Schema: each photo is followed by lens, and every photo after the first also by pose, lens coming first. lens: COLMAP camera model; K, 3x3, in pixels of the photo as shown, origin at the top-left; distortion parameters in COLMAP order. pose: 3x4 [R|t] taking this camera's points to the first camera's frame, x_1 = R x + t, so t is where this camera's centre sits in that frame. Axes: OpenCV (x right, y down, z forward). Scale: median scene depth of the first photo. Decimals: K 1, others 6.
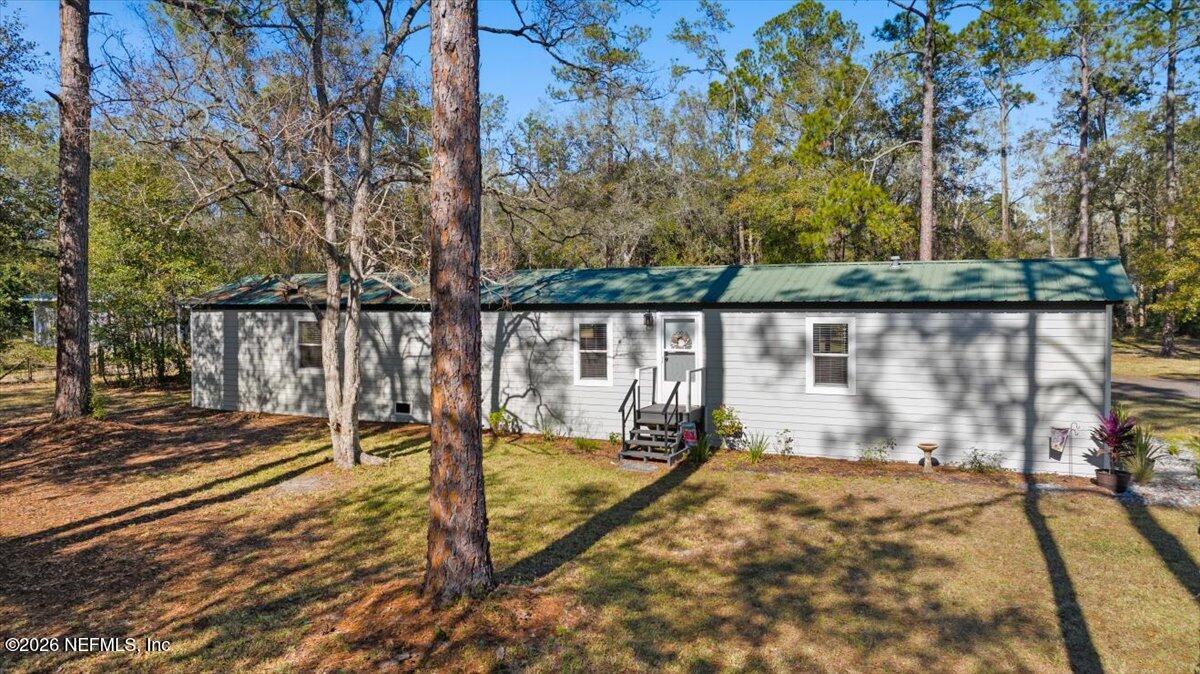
lens RADIAL K [[845.9, 0, 600.0], [0, 845.9, 337.0], [0, 0, 1]] dist [-0.029809, 0.048882]
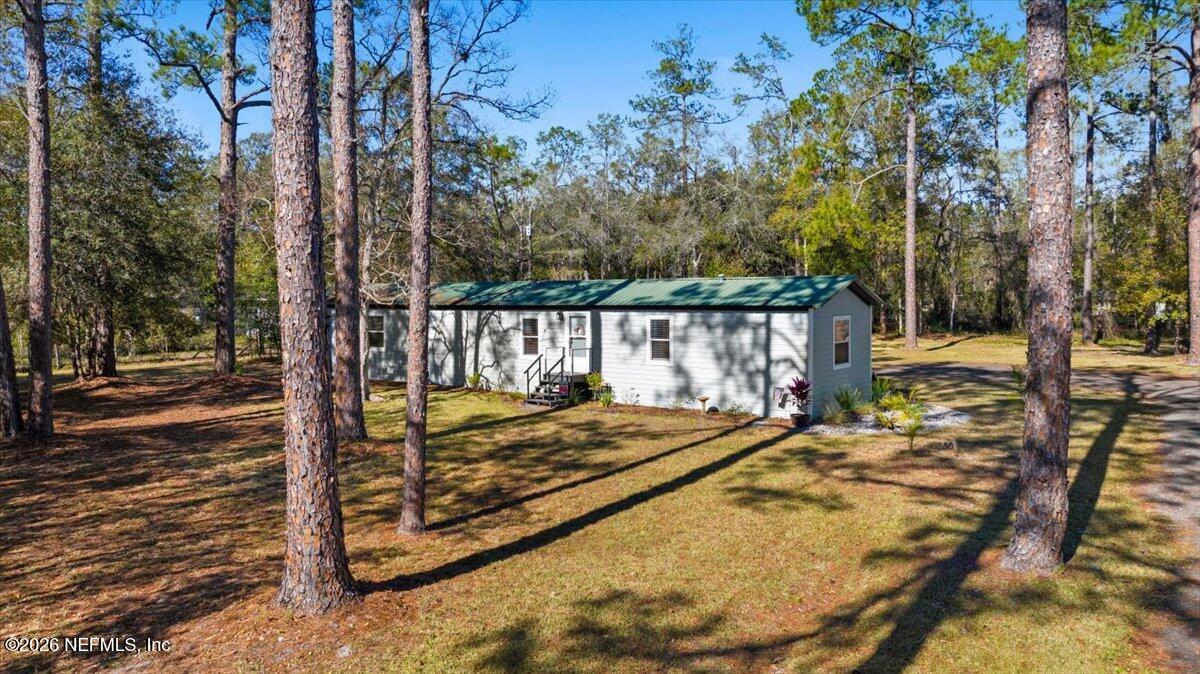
lens RADIAL K [[845.9, 0, 600.0], [0, 845.9, 337.0], [0, 0, 1]] dist [-0.029809, 0.048882]
pose [[0.980664, 0.012302, -0.195314, 0.442874], [-0.011714, 0.999923, 0.004164, 0.010087], [0.195351, -0.001795, 0.980732, -0.499736]]
